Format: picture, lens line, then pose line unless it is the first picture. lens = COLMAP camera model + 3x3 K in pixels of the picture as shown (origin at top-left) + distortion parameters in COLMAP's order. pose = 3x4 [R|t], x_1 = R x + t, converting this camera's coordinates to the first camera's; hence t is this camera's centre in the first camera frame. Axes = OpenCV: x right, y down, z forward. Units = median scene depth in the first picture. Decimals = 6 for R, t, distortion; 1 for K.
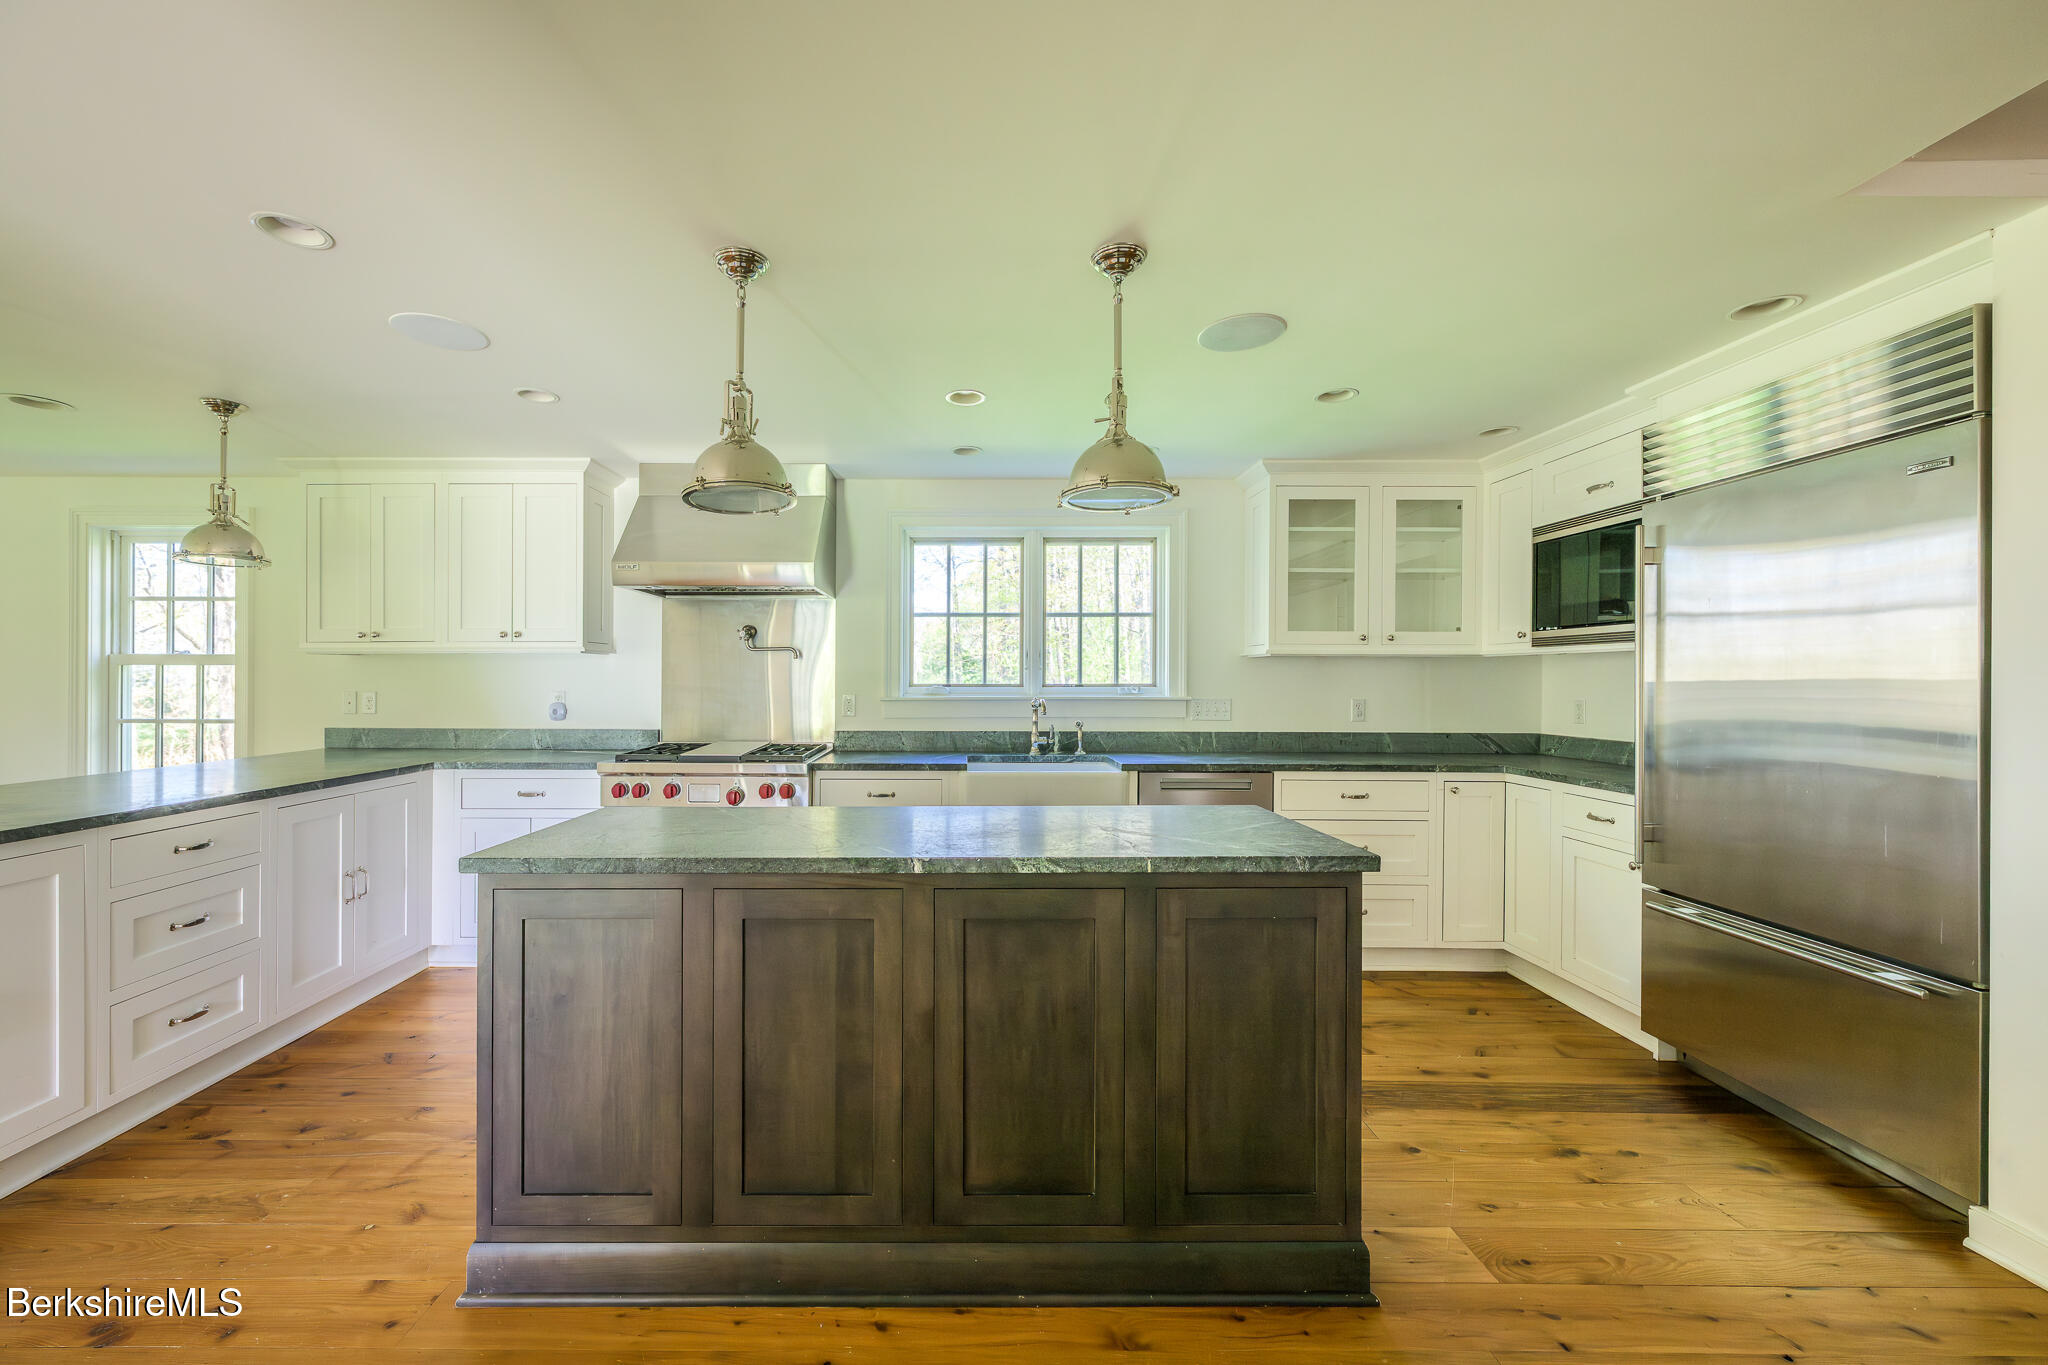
lens RADIAL K [[820.8, 0, 964.0], [0, 820.8, 682.5], [0, 0, 1]] dist [0.000579, 0.001247]
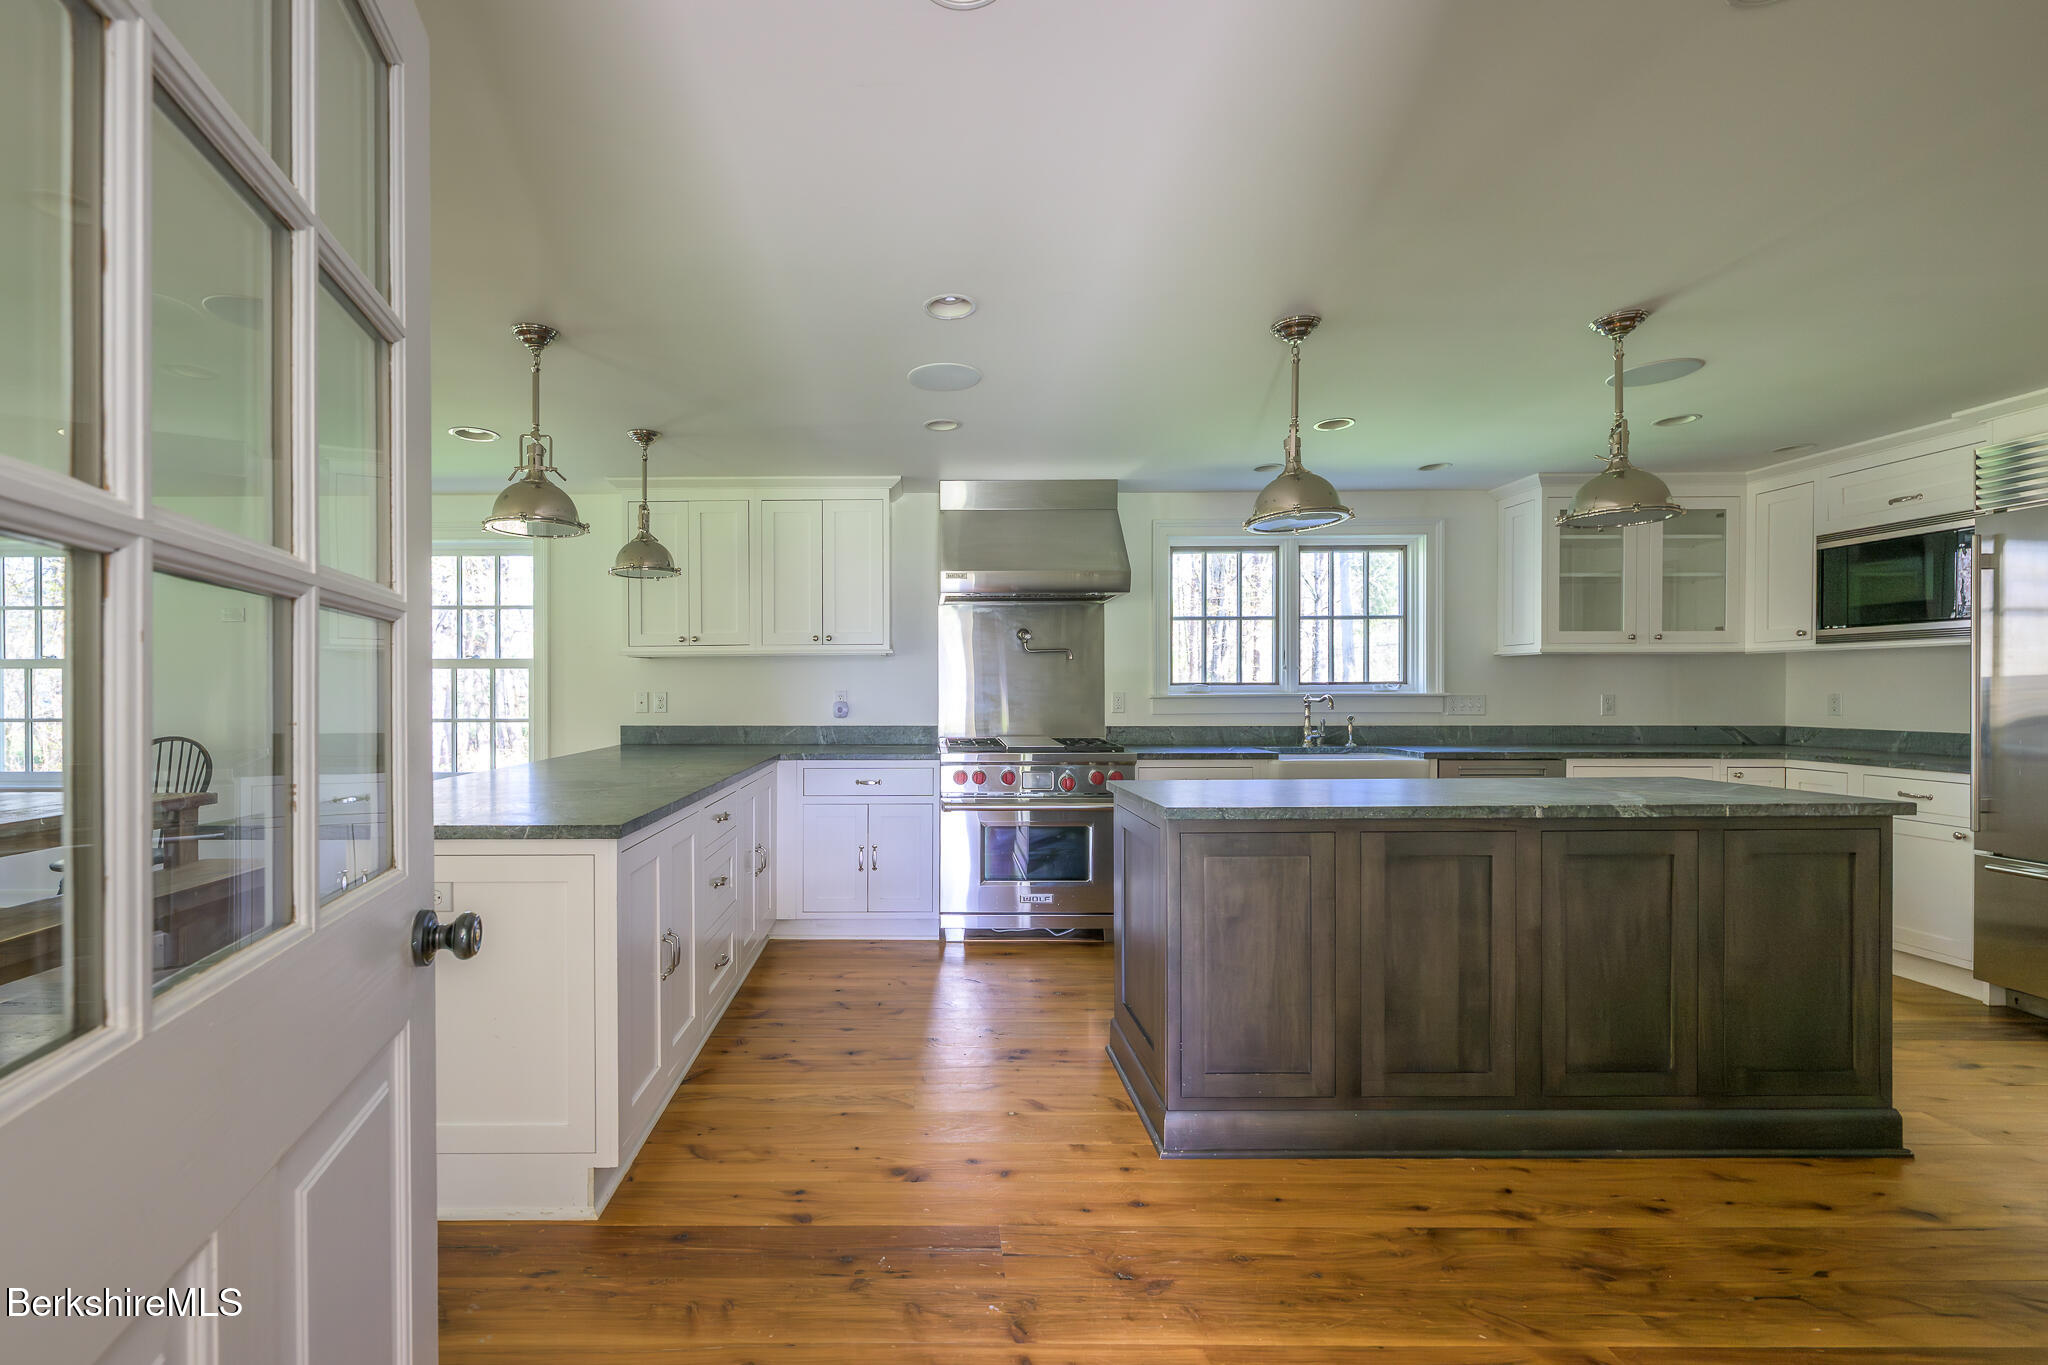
lens RADIAL K [[820.8, 0, 1039.7], [0, 820.8, 692.8], [0, 0, 1]] dist [0.000579, 0.001247]
pose [[0.999899, -0.003625, -0.013770, -0.343666], [0.003711, 0.999973, 0.006274, 0.011491], [0.013747, -0.006324, 0.999886, -0.119411]]
